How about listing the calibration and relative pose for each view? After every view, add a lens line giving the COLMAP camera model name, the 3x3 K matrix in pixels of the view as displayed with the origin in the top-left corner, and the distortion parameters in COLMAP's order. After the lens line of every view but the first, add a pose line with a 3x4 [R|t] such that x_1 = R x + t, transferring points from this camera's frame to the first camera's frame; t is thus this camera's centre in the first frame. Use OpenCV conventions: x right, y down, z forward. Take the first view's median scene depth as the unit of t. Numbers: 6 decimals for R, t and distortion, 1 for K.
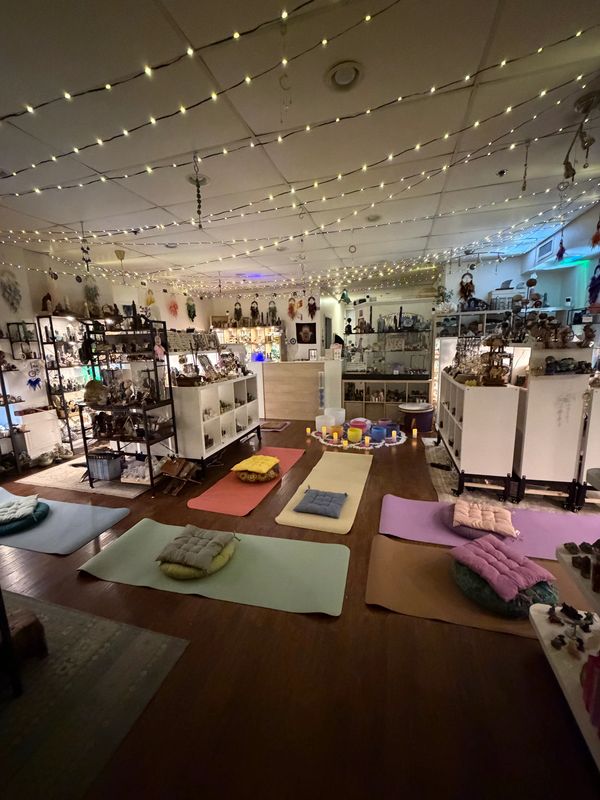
lens RADIAL K [[322.4, 0, 300.0], [0, 322.4, 400.0], [0, 0, 1]] dist [-0.002316, -0.000083]
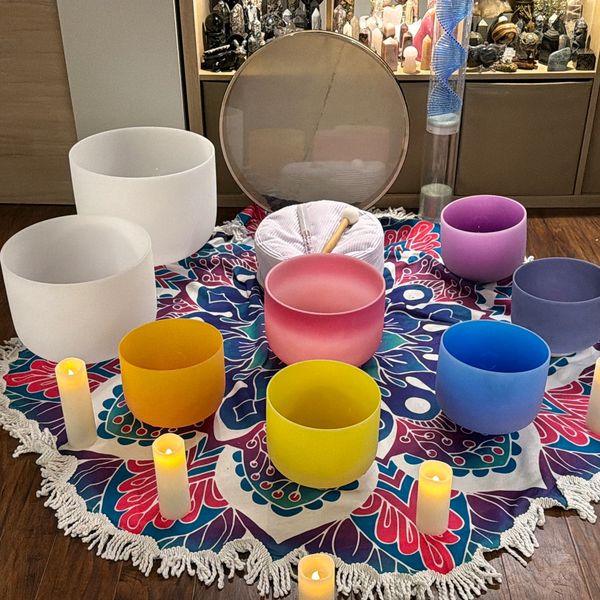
lens RADIAL K [[941.6, 0, 300.0], [0, 941.6, 300.0], [0, 0, 1]] dist [0.020058, 0.068040]
pose [[0.962240, -0.124031, 0.242303, 0.088278], [0.031506, 0.934921, 0.353456, -0.072012], [-0.270373, -0.332475, 0.903526, 0.771785]]
